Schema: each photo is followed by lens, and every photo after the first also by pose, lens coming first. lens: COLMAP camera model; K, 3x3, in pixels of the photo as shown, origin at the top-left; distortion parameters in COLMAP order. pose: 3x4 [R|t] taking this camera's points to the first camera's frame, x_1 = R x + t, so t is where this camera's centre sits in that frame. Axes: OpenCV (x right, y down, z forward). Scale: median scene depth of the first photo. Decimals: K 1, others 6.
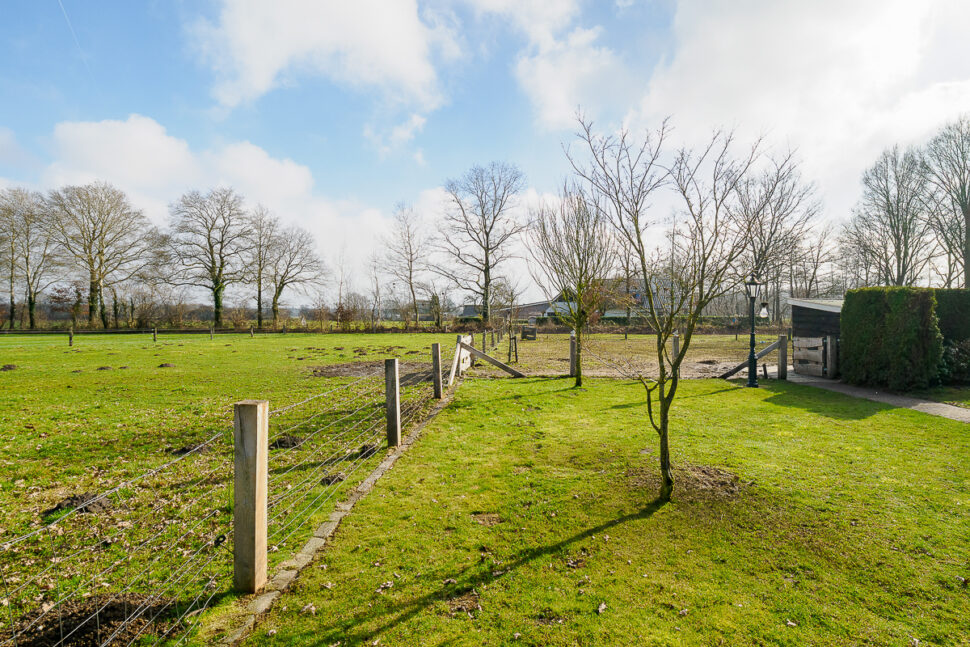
lens RADIAL K [[490.1, 0, 485.0], [0, 490.1, 323.5], [0, 0, 1]] dist [-0.004517, -0.000803]
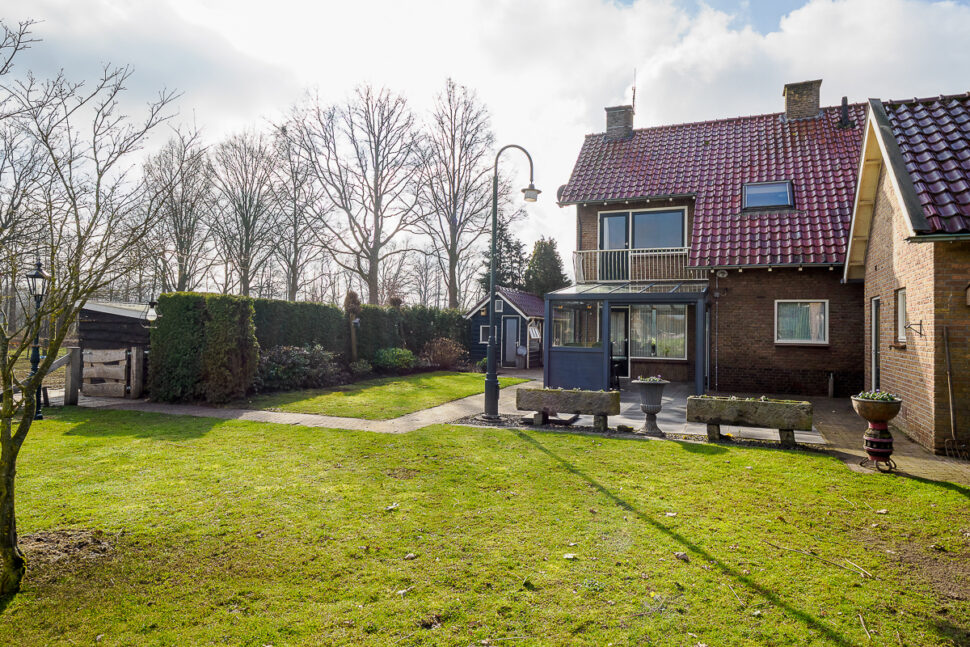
lens RADIAL K [[638.2, 0, 485.0], [0, 638.2, 323.5], [0, 0, 1]] dist [0.003794, 0.002767]
pose [[0.402068, 0.023213, 0.915316, -0.073872], [-0.009076, 0.999731, -0.021367, 0.004713], [-0.915565, 0.000284, 0.402170, 0.028668]]
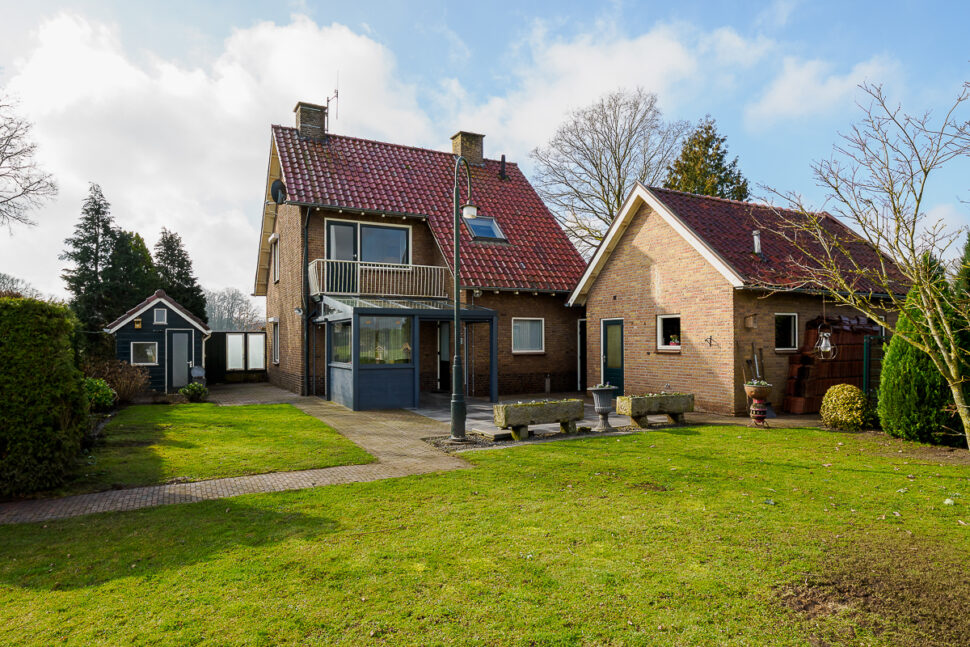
lens RADIAL K [[668.6, 0, 485.1], [0, 668.6, 355.0], [0, 0, 1]] dist [0.005838, 0.001452]
pose [[-0.520284, -0.007855, 0.853957, -0.040993], [0.016483, 0.999679, 0.019238, -0.011369], [-0.853834, 0.024084, -0.519988, 0.715666]]
